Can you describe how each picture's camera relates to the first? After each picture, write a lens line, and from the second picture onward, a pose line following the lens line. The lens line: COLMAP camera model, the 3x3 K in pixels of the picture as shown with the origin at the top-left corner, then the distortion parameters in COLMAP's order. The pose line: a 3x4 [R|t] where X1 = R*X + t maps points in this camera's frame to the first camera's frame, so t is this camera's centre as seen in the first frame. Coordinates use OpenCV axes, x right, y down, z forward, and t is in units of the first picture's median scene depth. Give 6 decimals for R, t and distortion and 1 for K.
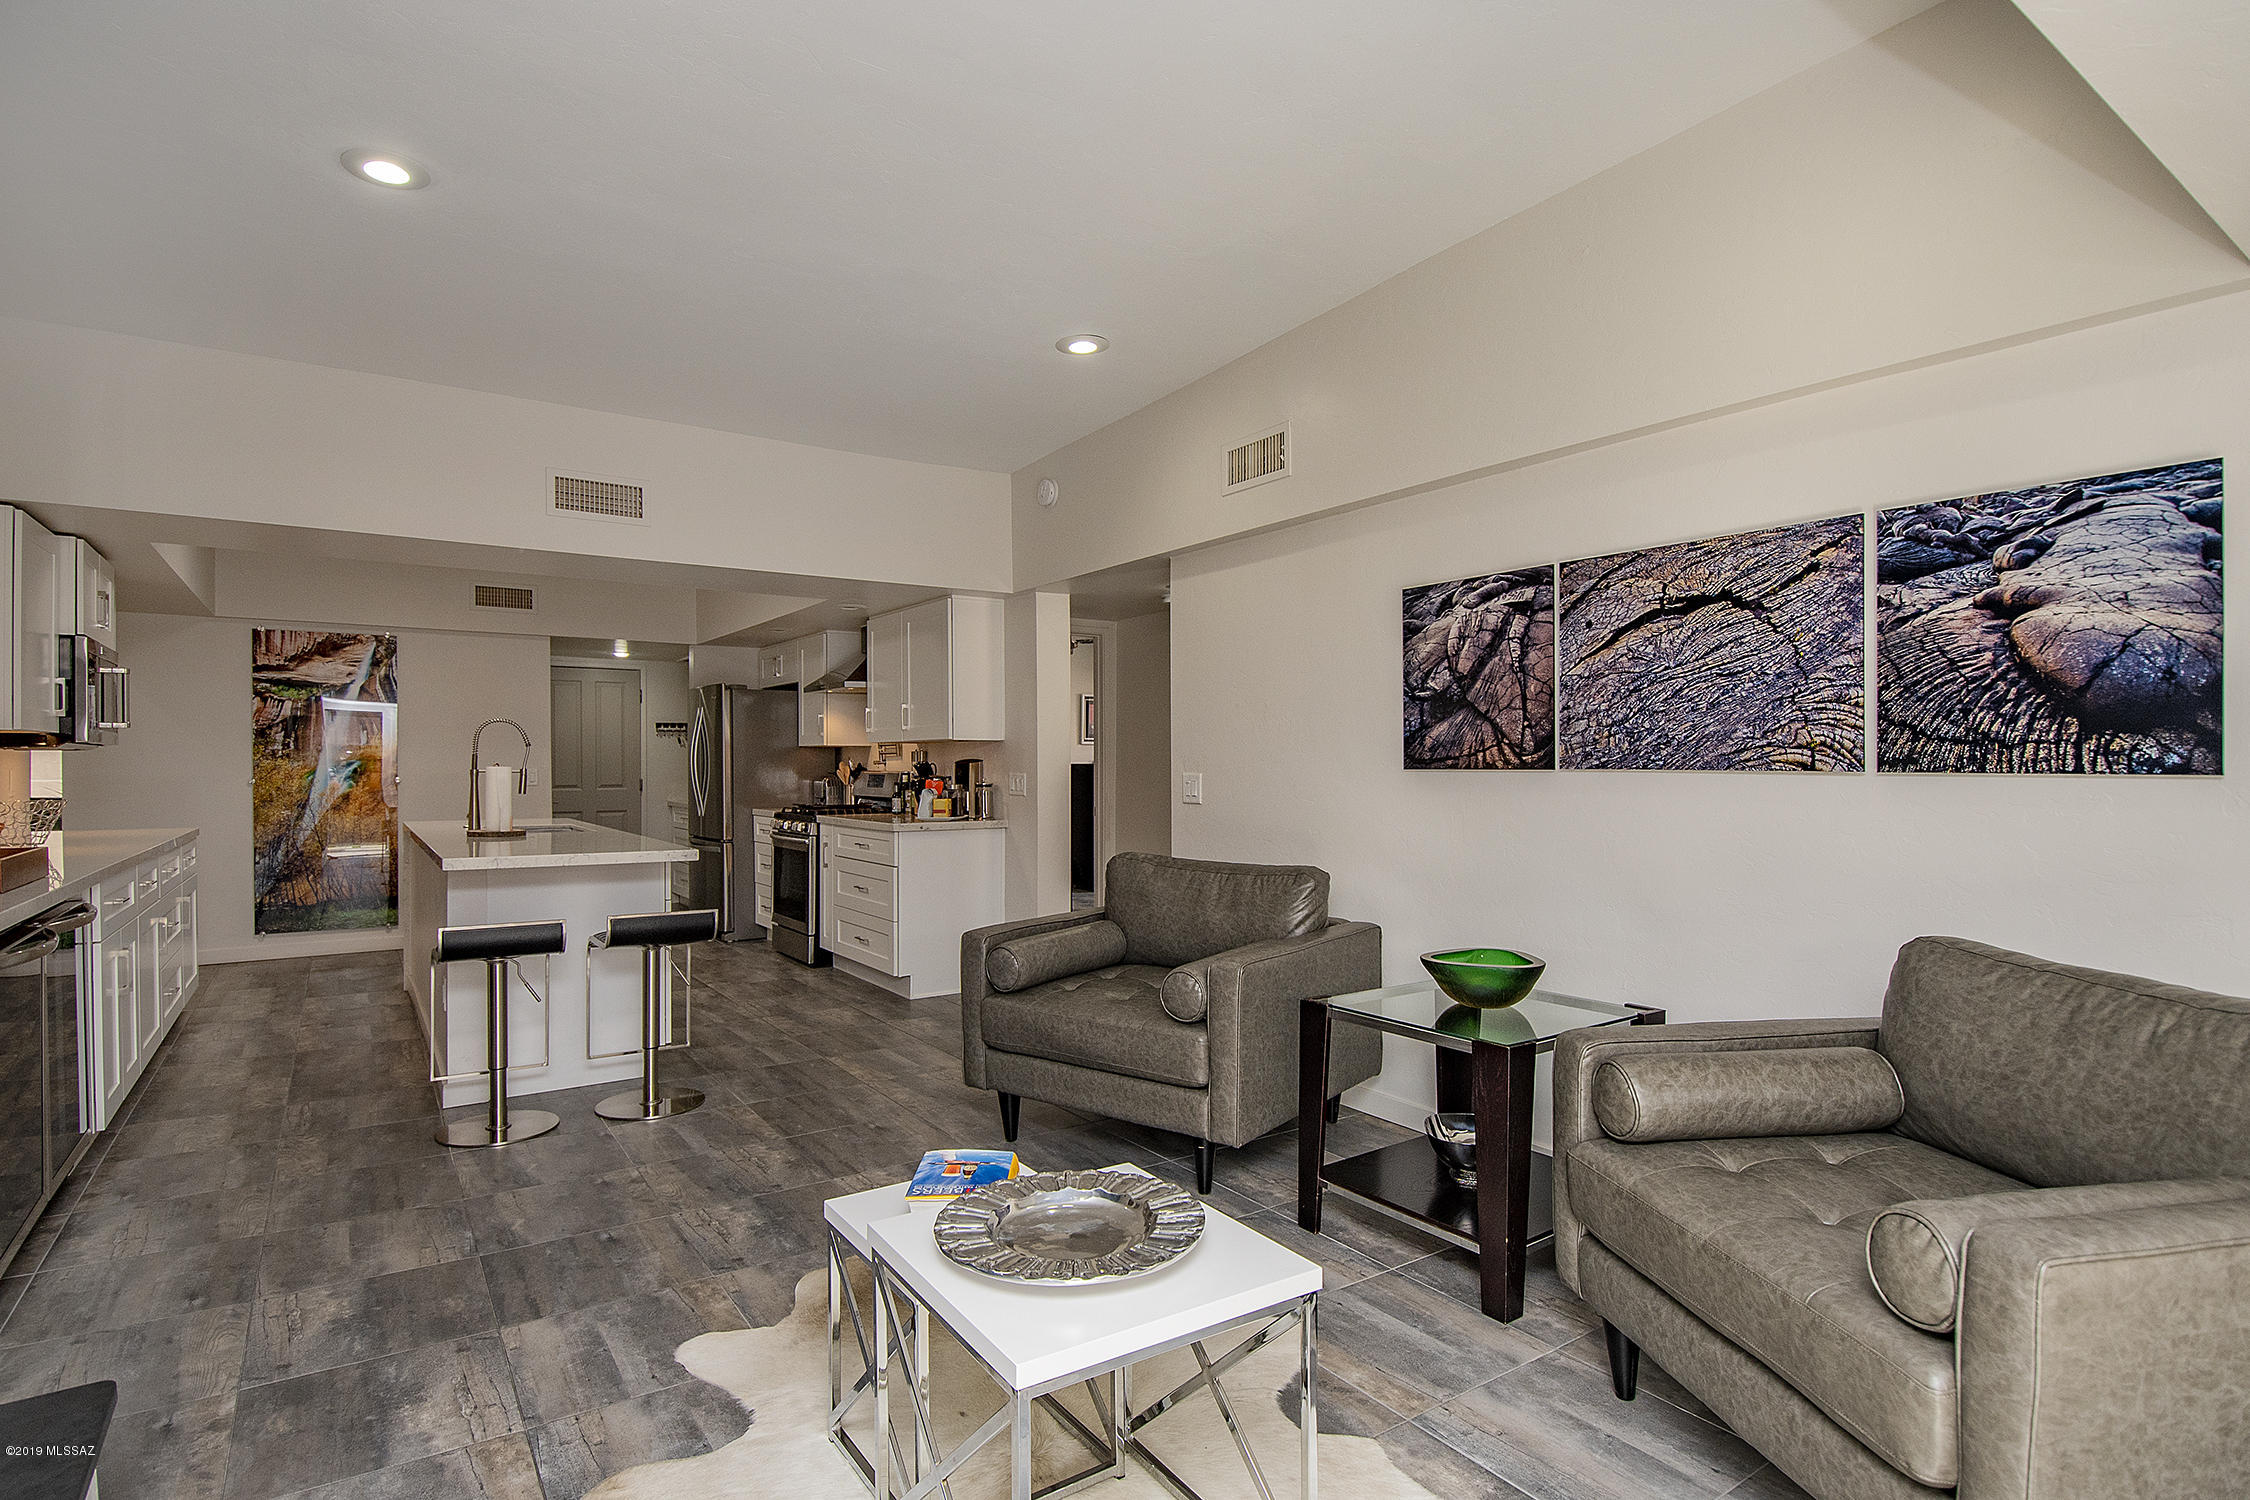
lens RADIAL K [[1125.1, 0, 1136.2], [0, 1125.1, 786.1], [0, 0, 1]] dist [0.015273, -0.026702]
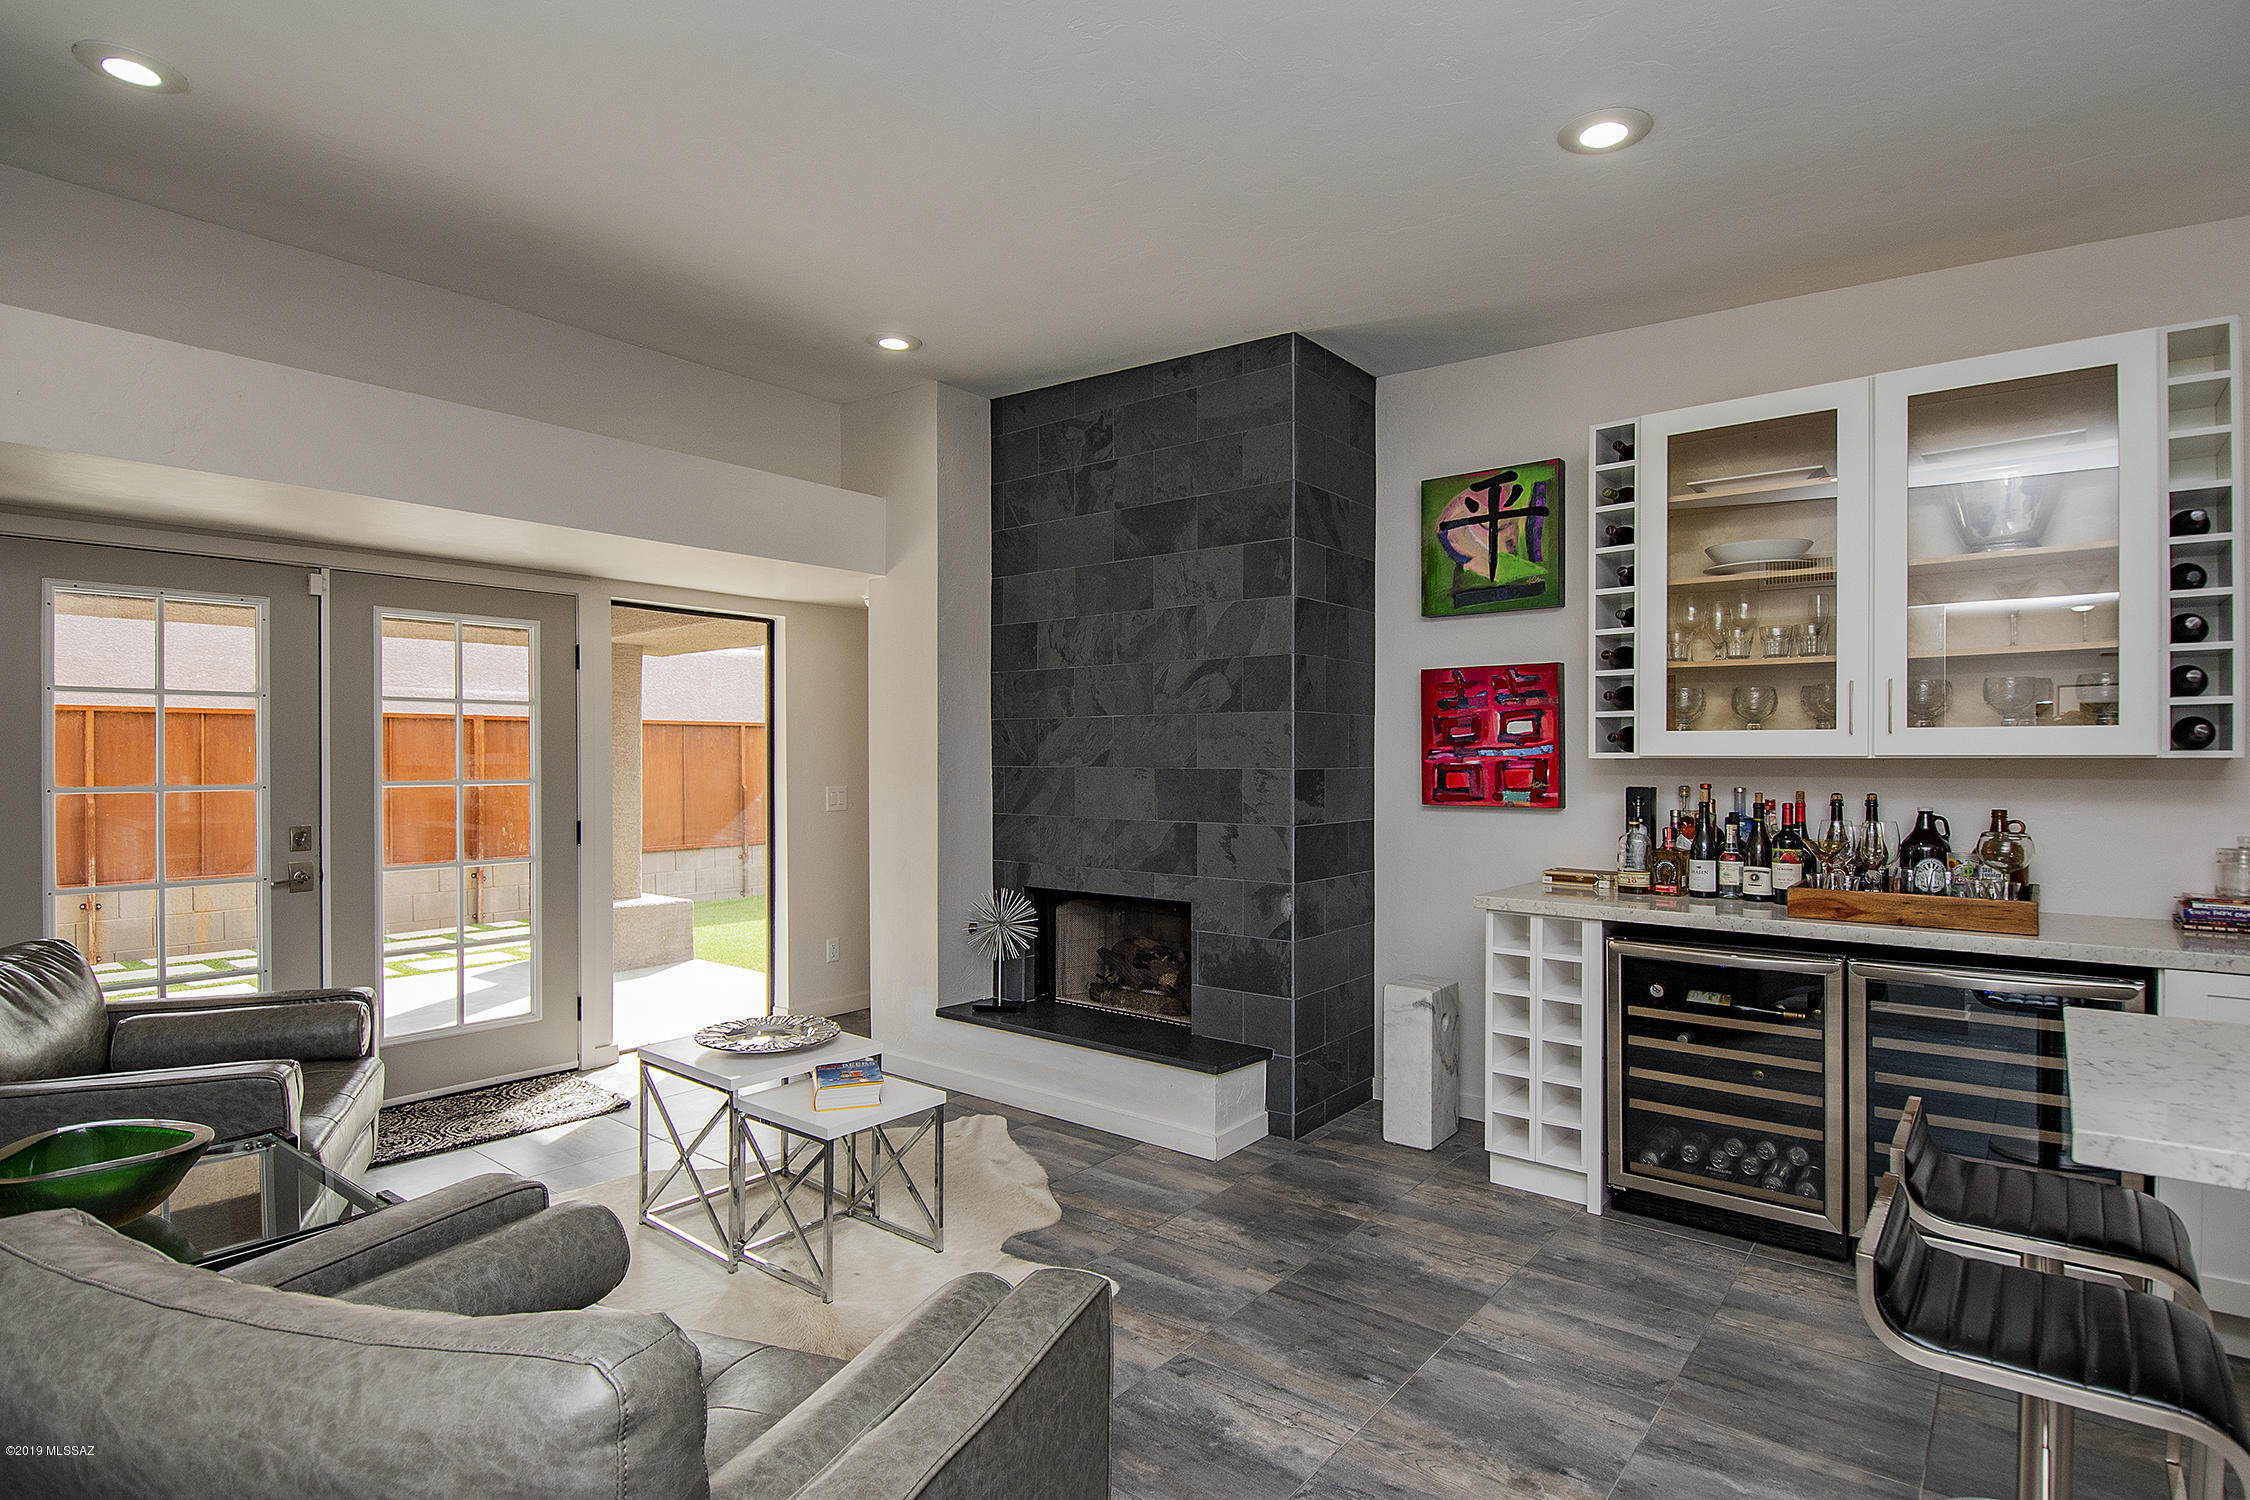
lens RADIAL K [[1125.1, 0, 1136.2], [0, 1125.1, 786.1], [0, 0, 1]] dist [0.015273, -0.026702]
pose [[-0.959257, 0.007305, -0.282440, -0.054709], [-0.005346, 0.999017, 0.043996, -0.061221], [0.282484, 0.043713, -0.958276, 1.399486]]
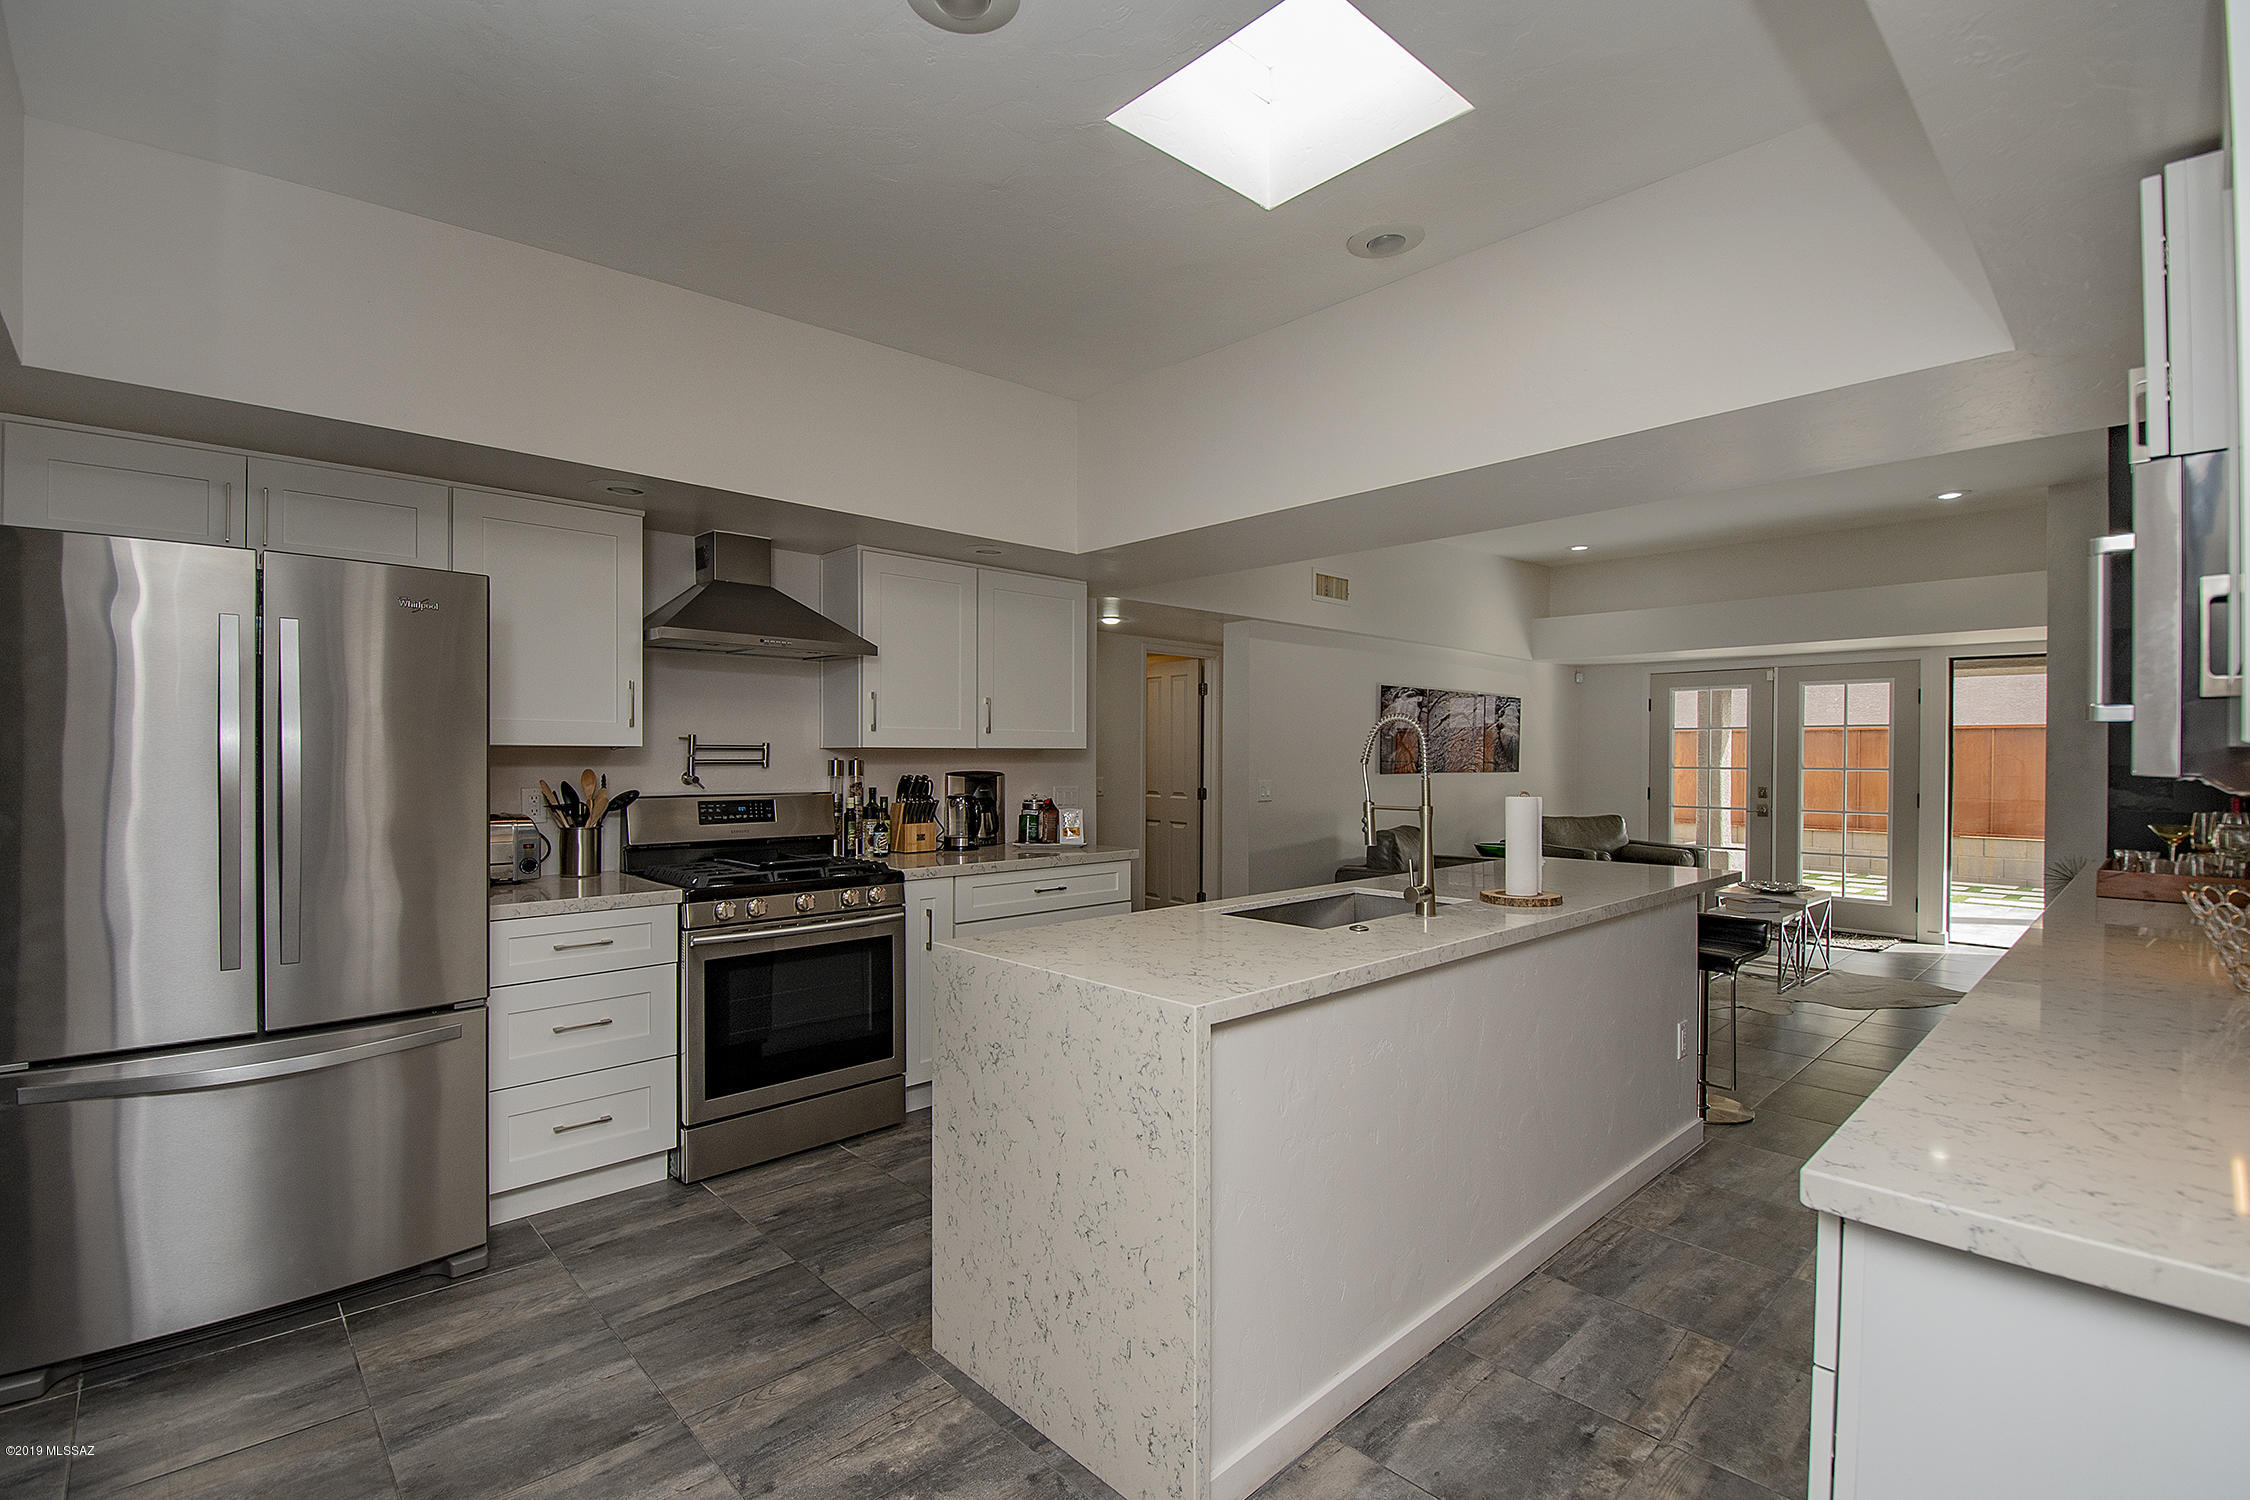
lens RADIAL K [[1009.6, 0, 1154.3], [0, 1009.6, 759.5], [0, 0, 1]] dist [0.000466, 0.000033]
pose [[-0.160538, -0.007055, 0.987004, -1.525617], [0.013457, 0.999866, 0.009335, -0.065600], [-0.986938, 0.014781, -0.160421, 1.748219]]
